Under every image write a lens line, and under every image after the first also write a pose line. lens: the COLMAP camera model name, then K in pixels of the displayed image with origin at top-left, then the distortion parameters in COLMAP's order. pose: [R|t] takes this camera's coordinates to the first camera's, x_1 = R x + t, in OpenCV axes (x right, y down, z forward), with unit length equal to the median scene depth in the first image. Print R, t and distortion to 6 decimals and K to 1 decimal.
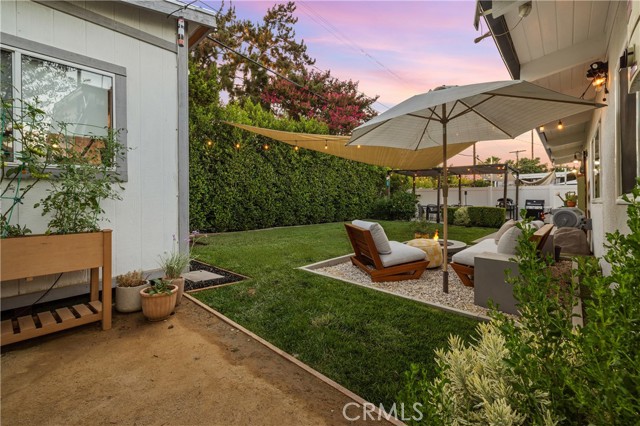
lens RADIAL K [[273.1, 0, 321.3], [0, 273.1, 214.1], [0, 0, 1]] dist [0.001153, 0.000056]
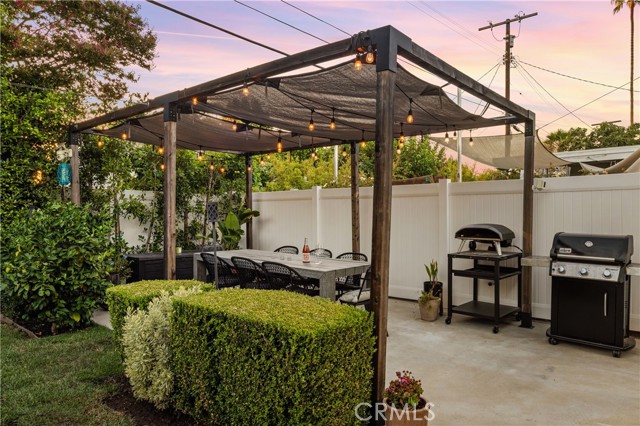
lens RADIAL K [[432.4, 0, 319.0], [0, 432.4, 213.1], [0, 0, 1]] dist [0.002080, 0.000397]
pose [[0.999790, -0.010423, 0.017637, 0.513512], [0.011125, 0.999132, -0.040142, -0.056380], [-0.017203, 0.040330, 0.999038, 0.598526]]
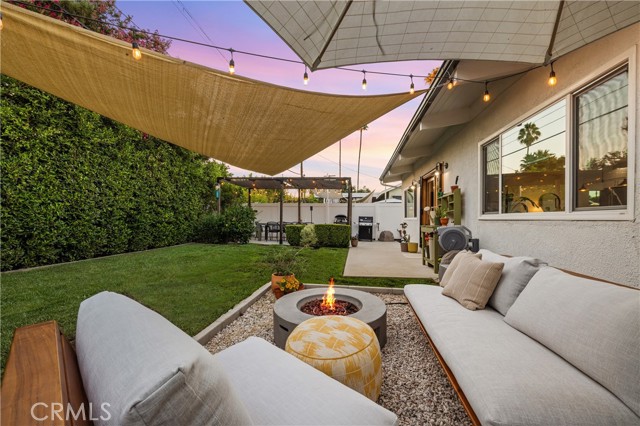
lens RADIAL K [[273.1, 0, 319.6], [0, 273.1, 218.3], [0, 0, 1]] dist [0.001153, 0.000056]
pose [[0.823434, -0.000505, 0.567412, 0.050079], [0.026133, 0.998972, -0.037034, -0.011614], [-0.566810, 0.045323, 0.822601, 0.235049]]
